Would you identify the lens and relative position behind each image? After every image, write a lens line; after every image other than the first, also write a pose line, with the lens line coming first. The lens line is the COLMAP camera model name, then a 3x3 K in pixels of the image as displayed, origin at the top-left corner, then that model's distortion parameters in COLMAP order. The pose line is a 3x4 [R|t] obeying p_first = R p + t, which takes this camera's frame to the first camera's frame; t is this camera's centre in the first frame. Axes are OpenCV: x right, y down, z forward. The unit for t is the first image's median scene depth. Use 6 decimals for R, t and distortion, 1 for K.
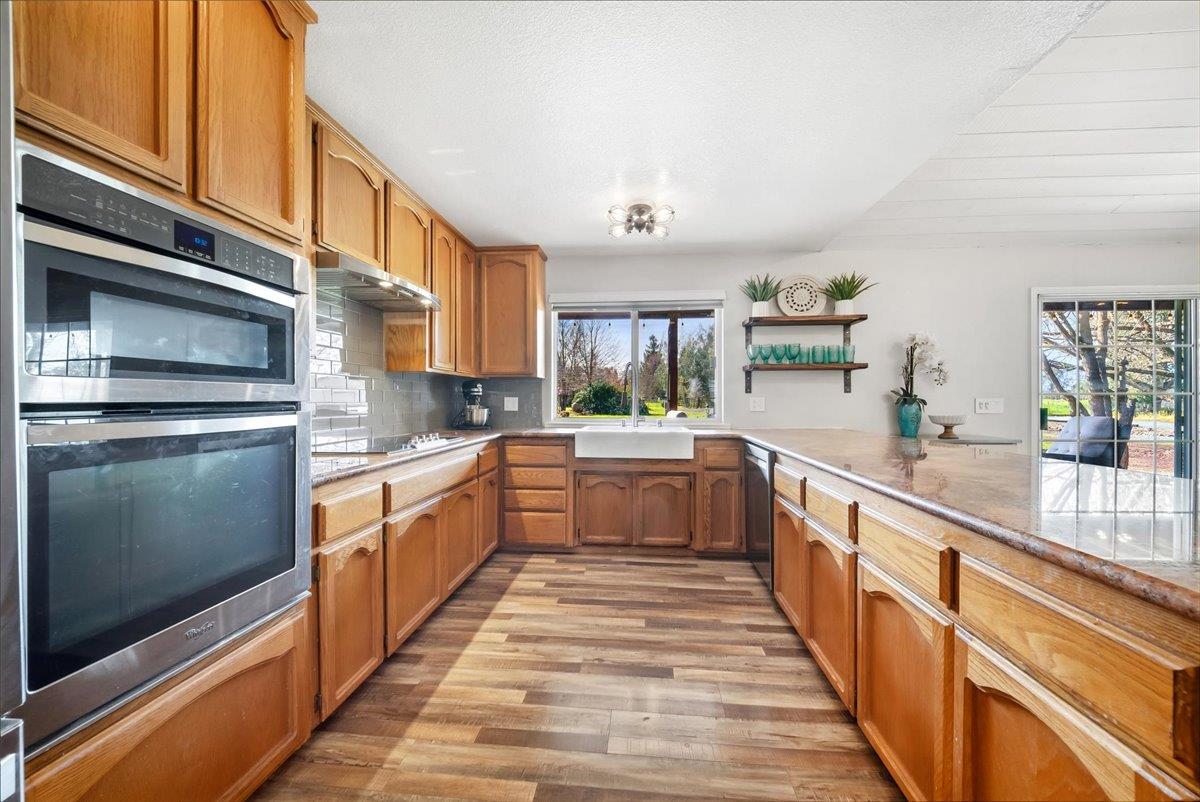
lens RADIAL K [[422.3, 0, 609.6], [0, 422.3, 400.0], [0, 0, 1]] dist [-0.001508, -0.001874]
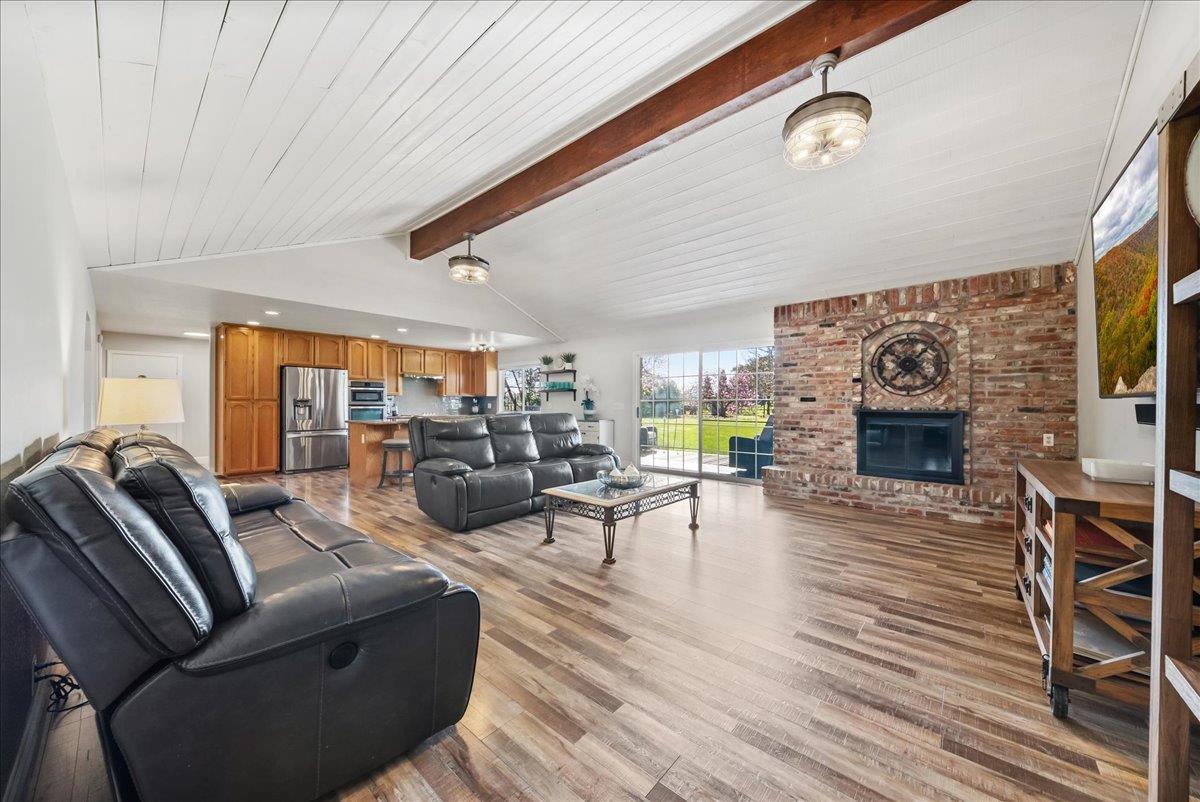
lens RADIAL K [[422.3, 0, 612.3], [0, 422.3, 401.5], [0, 0, 1]] dist [-0.001508, -0.001874]
pose [[0.807244, -0.006696, -0.590179, 2.431199], [0.001752, 0.999958, -0.008950, 0.008633], [0.590215, 0.006191, 0.807222, -0.885948]]
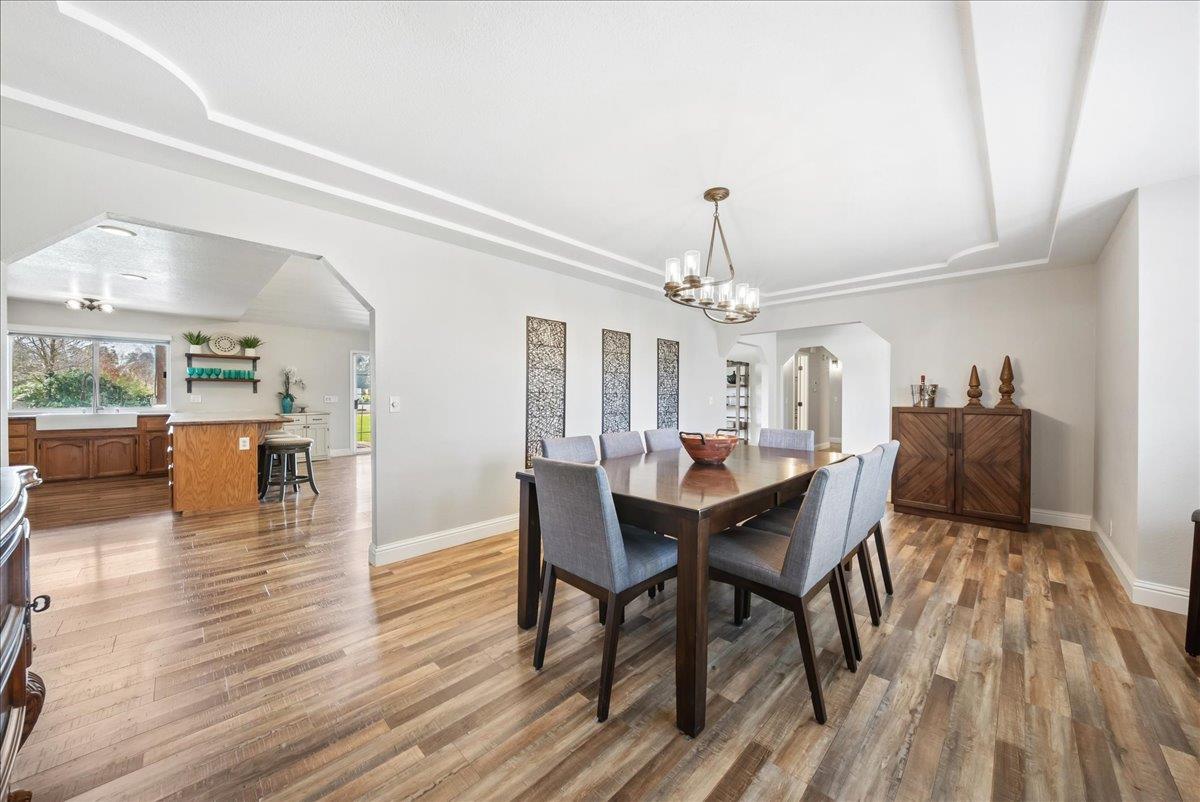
lens RADIAL K [[422.3, 0, 600.0], [0, 422.3, 398.9], [0, 0, 1]] dist [-0.001508, -0.001874]
pose [[0.642969, -0.003690, 0.765883, 0.085953], [0.000073, 0.999989, 0.004756, 0.000141], [-0.765892, -0.003002, 0.642962, -1.811183]]
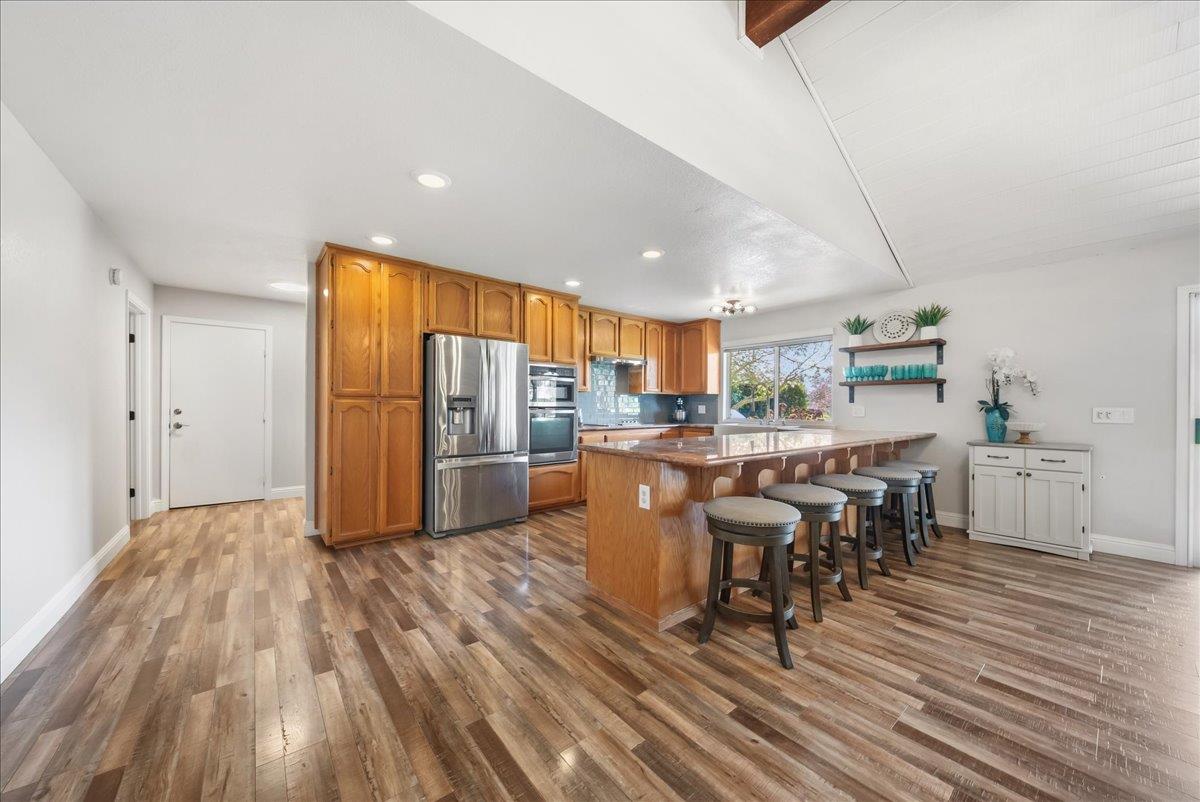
lens RADIAL K [[422.3, 0, 600.3], [0, 422.3, 399.5], [0, 0, 1]] dist [-0.001508, -0.001874]
pose [[0.693552, -0.007284, -0.720369, 0.859407], [-0.006367, 0.999848, -0.016240, 0.000103], [0.720378, 0.015850, 0.693400, -0.578721]]
